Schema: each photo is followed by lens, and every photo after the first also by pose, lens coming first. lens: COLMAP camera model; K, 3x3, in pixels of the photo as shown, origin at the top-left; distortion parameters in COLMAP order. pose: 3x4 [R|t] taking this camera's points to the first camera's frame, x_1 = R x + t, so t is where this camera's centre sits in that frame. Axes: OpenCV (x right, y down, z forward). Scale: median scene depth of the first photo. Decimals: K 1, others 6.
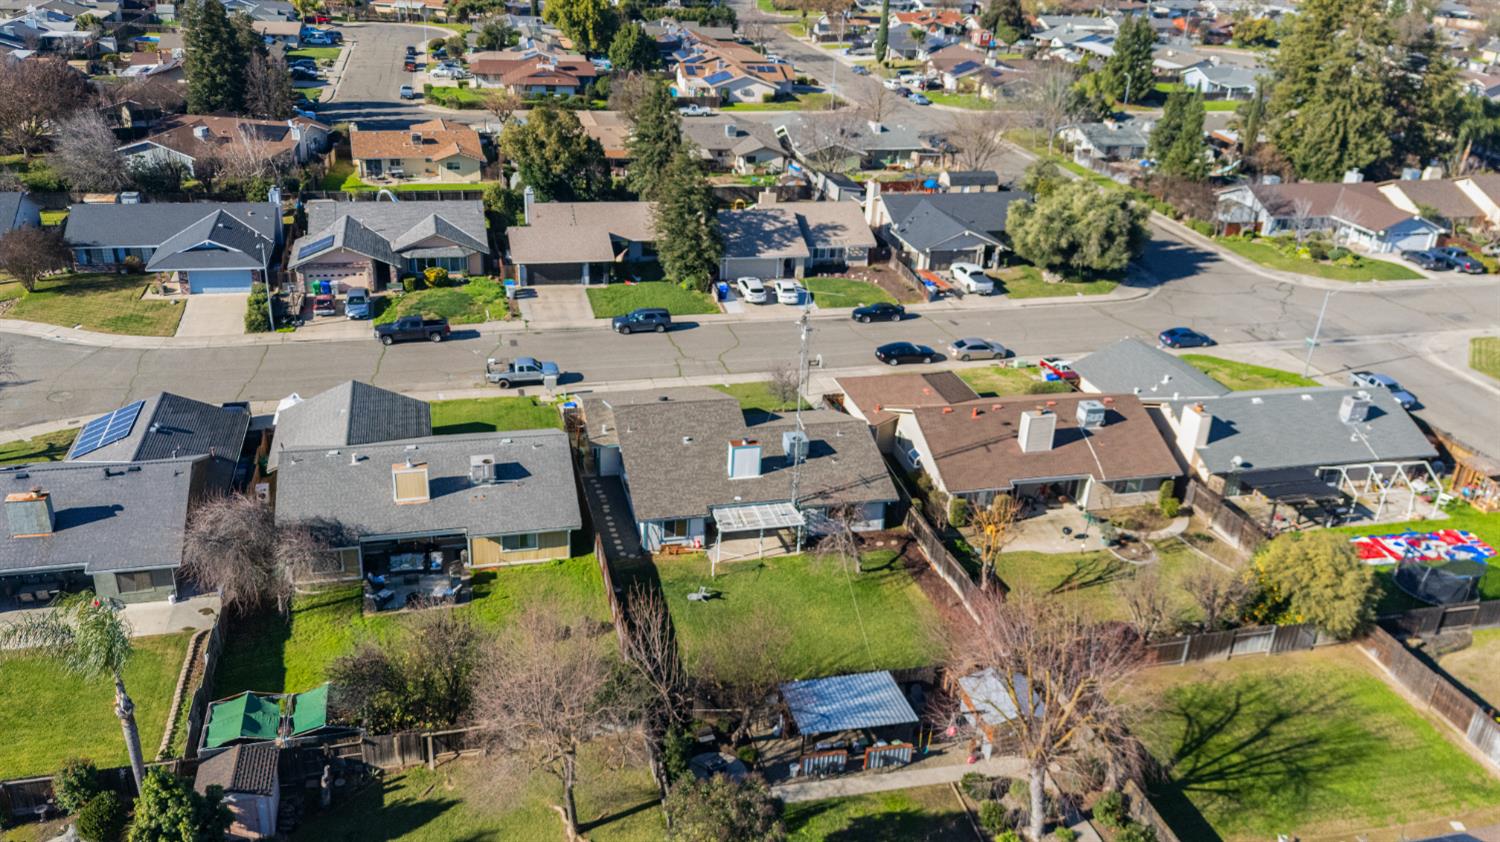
lens RADIAL K [[1138.6, 0, 750.0], [0, 1138.6, 421.0], [0, 0, 1]] dist [0.092661, -0.158729]
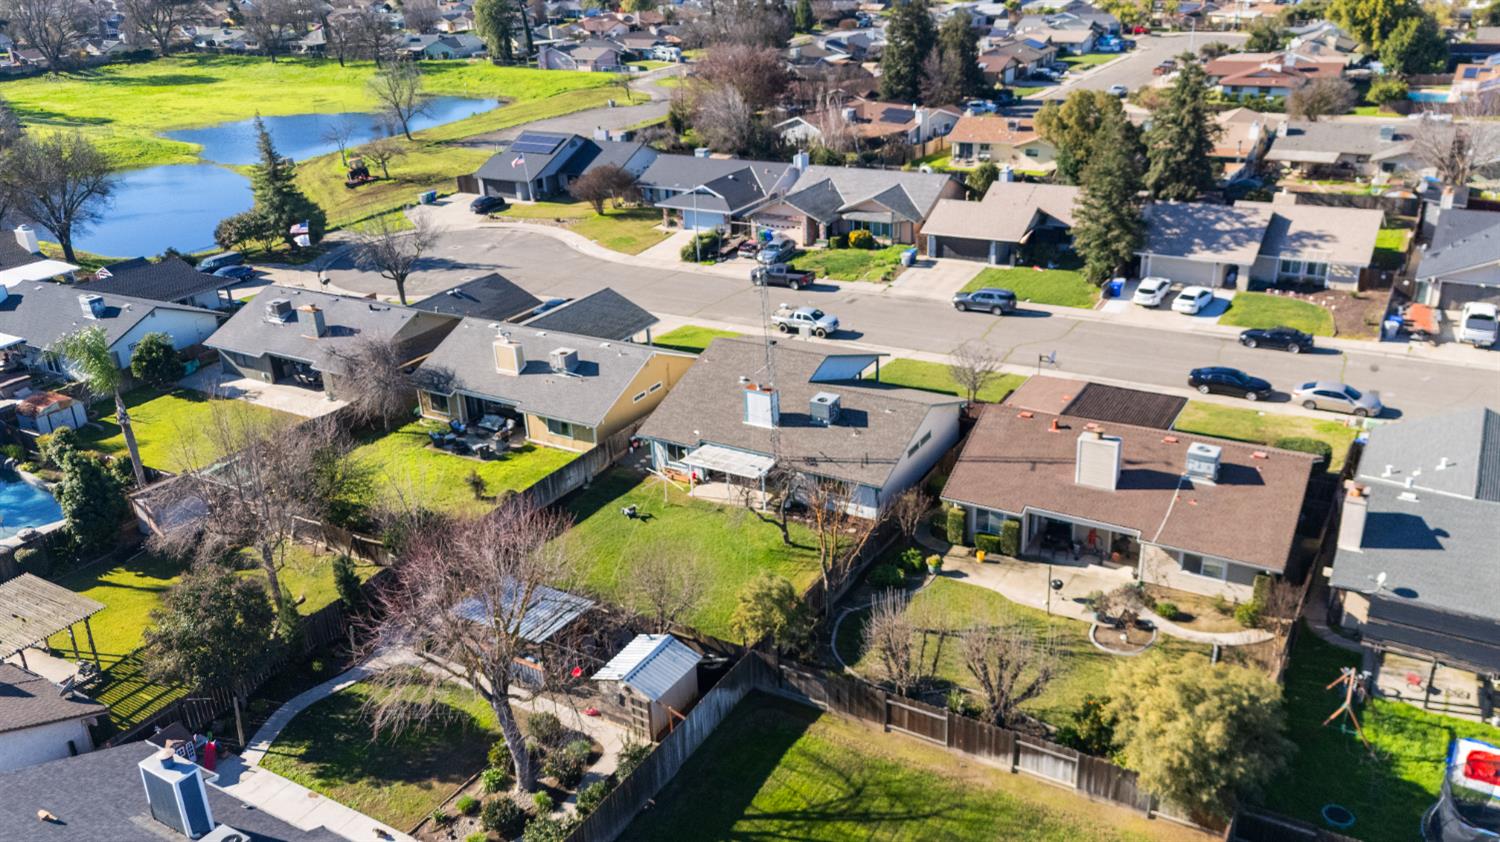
lens RADIAL K [[1138.6, 0, 750.0], [0, 1138.6, 421.0], [0, 0, 1]] dist [0.092661, -0.158729]
pose [[0.707261, 0.212658, -0.674209, 0.397829], [-0.227861, 0.971361, 0.067353, -0.010553], [0.669224, 0.105990, 0.735463, 0.177495]]
